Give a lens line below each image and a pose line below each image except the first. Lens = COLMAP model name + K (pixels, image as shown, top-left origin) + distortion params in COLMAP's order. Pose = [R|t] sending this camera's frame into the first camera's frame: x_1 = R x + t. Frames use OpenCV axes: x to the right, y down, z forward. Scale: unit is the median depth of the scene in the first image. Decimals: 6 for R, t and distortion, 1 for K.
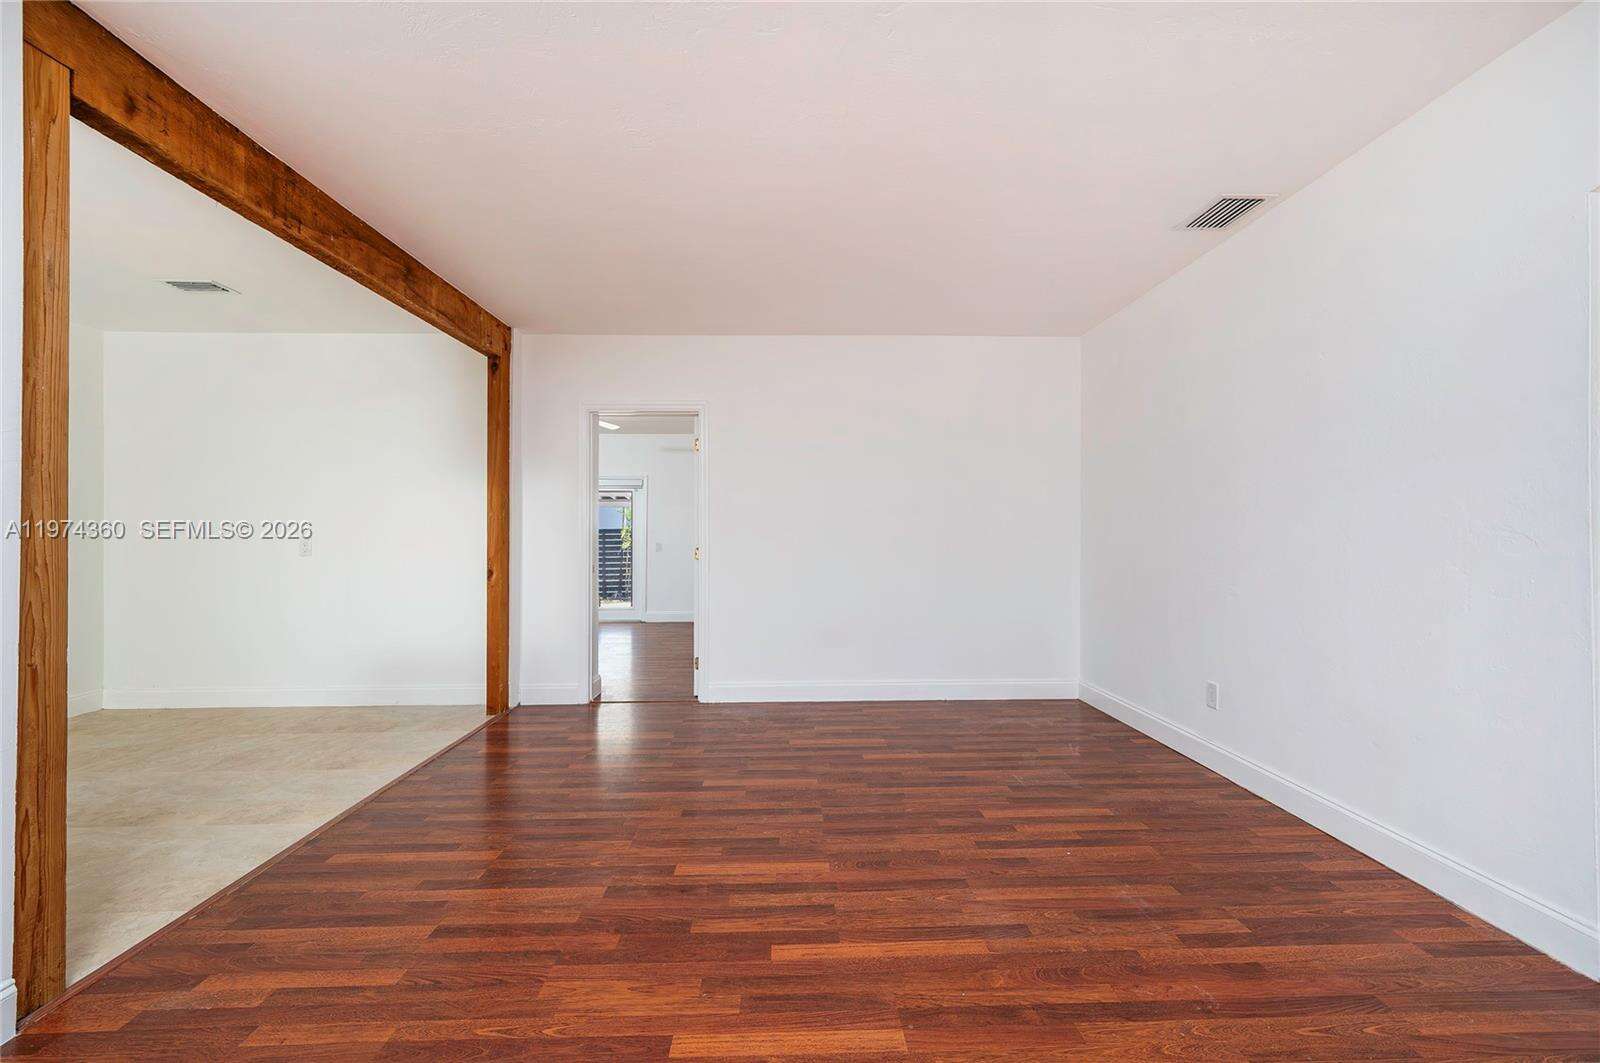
lens RADIAL K [[667.6, 0, 800.0], [0, 667.6, 531.5], [0, 0, 1]] dist [0.000858, 0.000433]
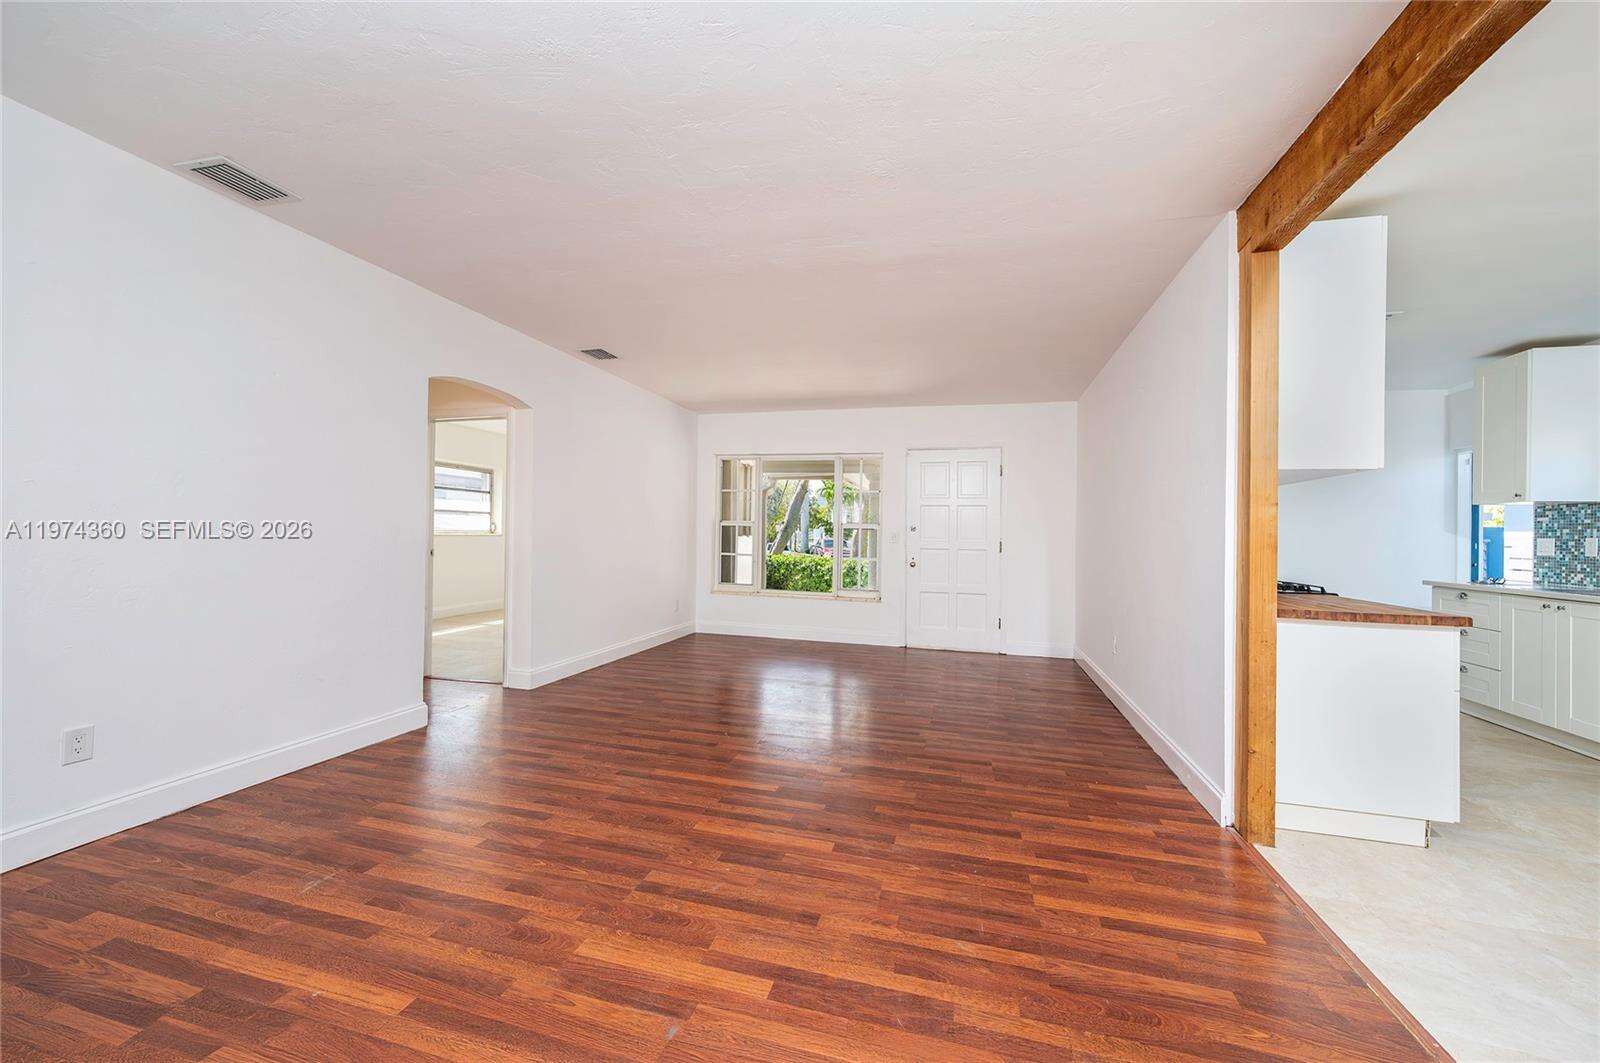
lens RADIAL K [[653.4, 0, 761.7], [0, 653.4, 480.3], [0, 0, 1]] dist [0.000642, 0.000140]
pose [[-0.946974, 0.013898, 0.321010, -0.432466], [-0.015372, 0.995960, -0.088467, 0.031697], [-0.320943, -0.088711, -0.942935, 2.129701]]
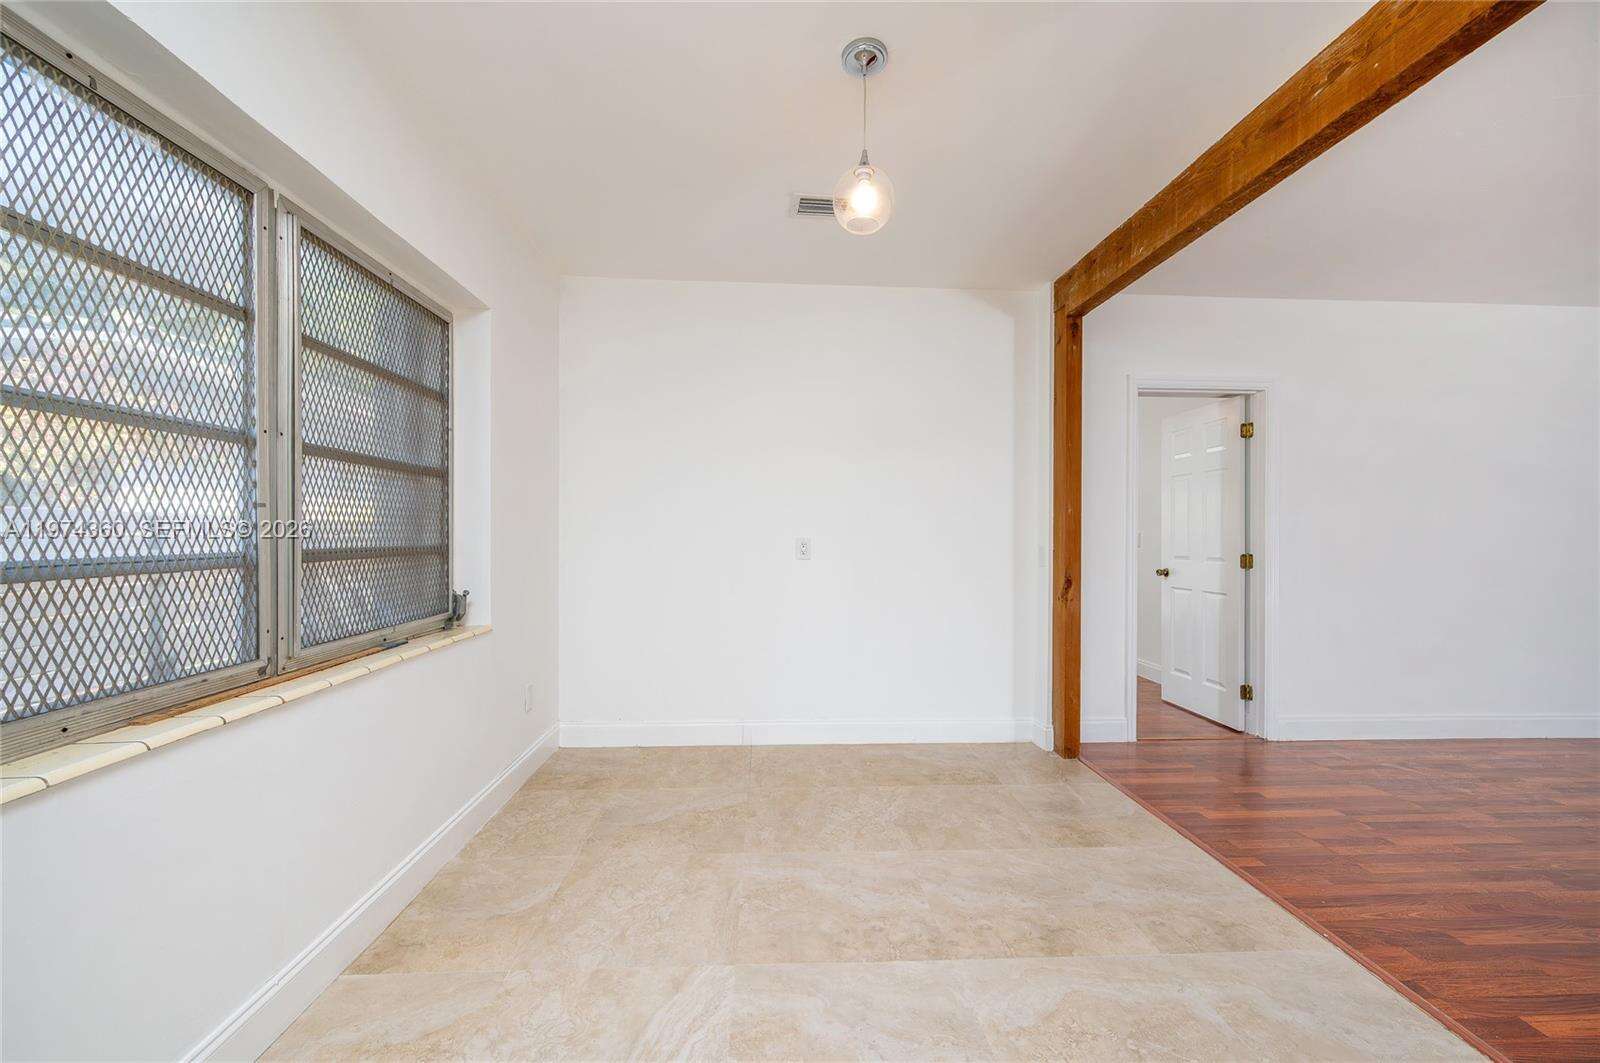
lens RADIAL K [[667.6, 0, 800.0], [0, 667.6, 531.5], [0, 0, 1]] dist [0.000858, 0.000433]
pose [[0.999563, 0.011698, 0.027157, -1.570320], [-0.011602, 0.999926, -0.003690, 0.014206], [-0.027198, 0.003374, 0.999624, 0.388566]]
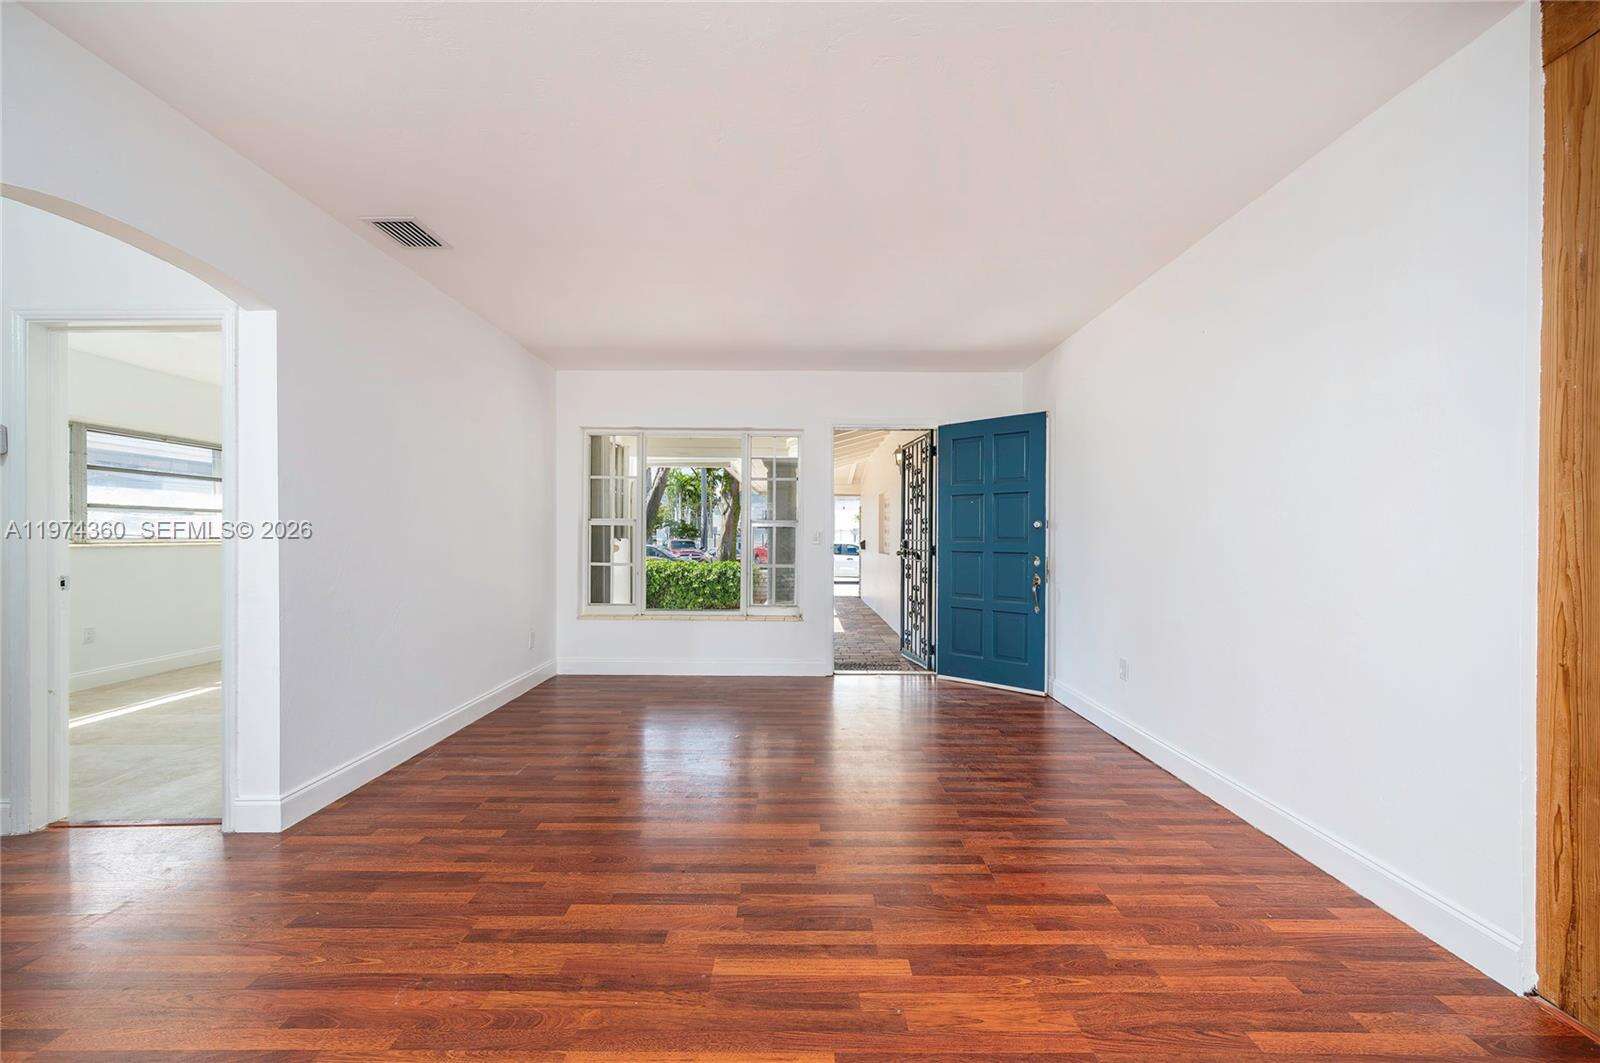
lens RADIAL K [[658.7, 0, 795.5], [0, 658.7, 533.0], [0, 0, 1]] dist [0.000744, 0.000300]
pose [[-0.999504, 0.003843, 0.031252, -0.019115], [0.003584, 0.999959, -0.008332, 0.002462], [-0.031283, -0.008216, -0.999477, 1.501317]]
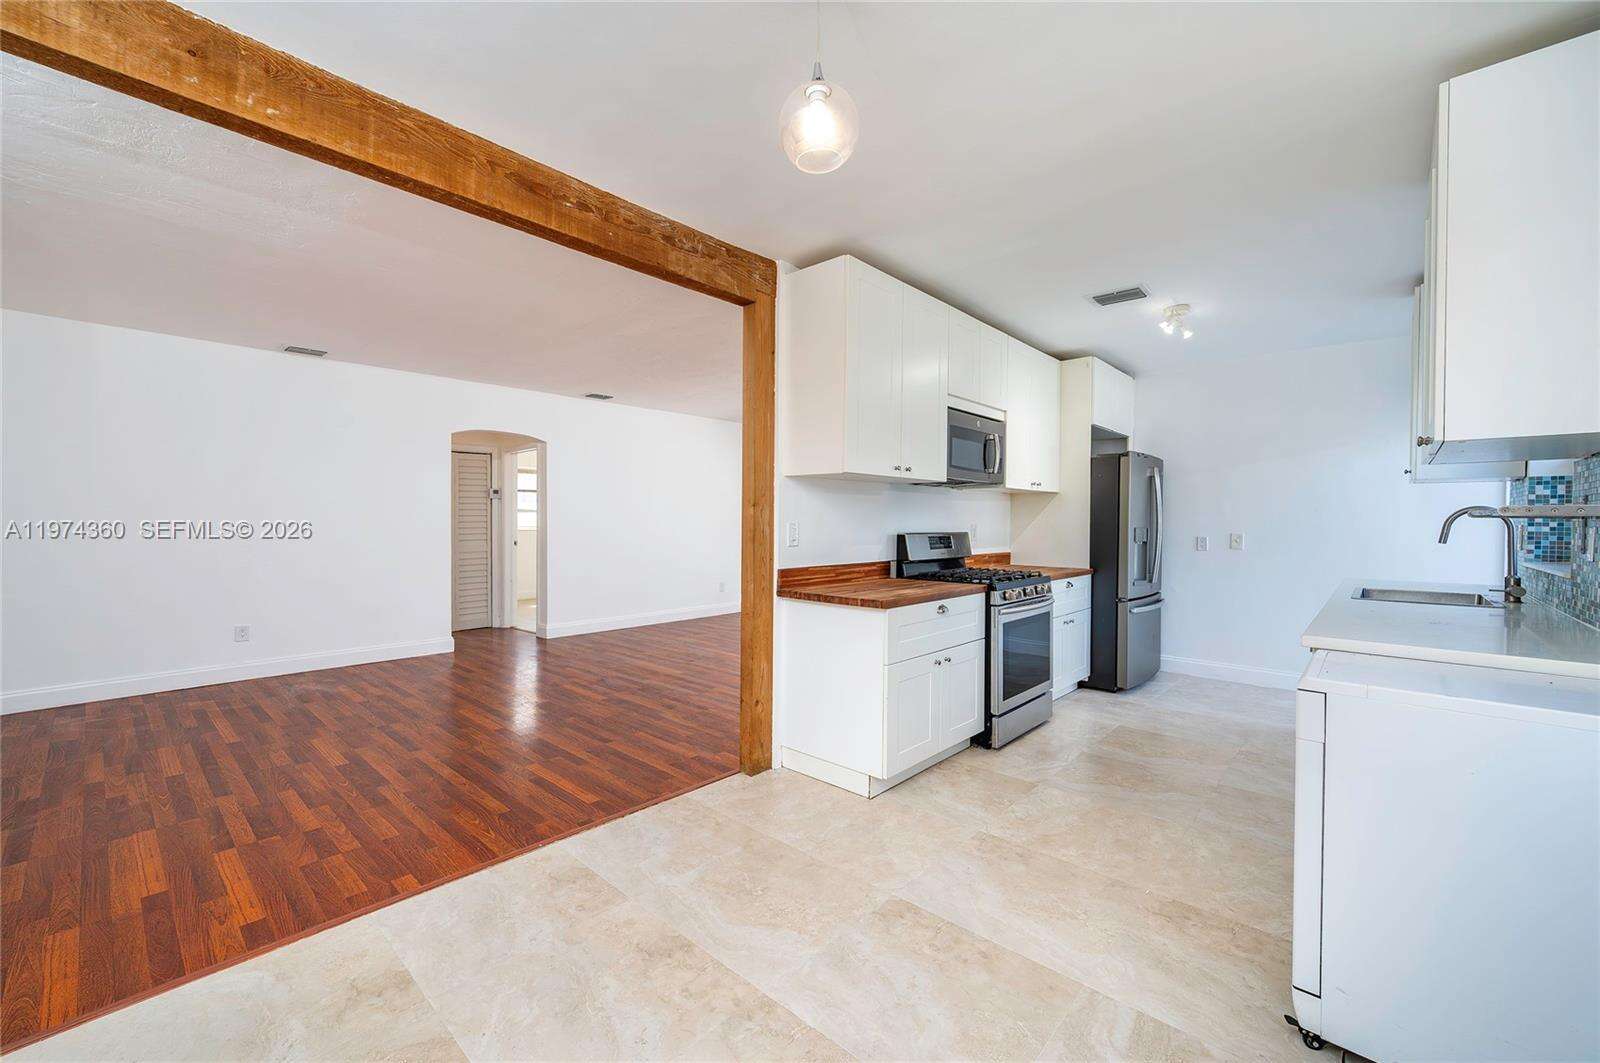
lens RADIAL K [[638.1, 0, 757.9], [0, 638.1, 524.8], [0, 0, 1]] dist [0.001110, 0.000016]
pose [[-0.697713, -0.001910, 0.716375, -1.887690], [-0.002718, 0.999996, 0.000019, -0.016032], [-0.716372, -0.001934, -0.697716, 1.731752]]
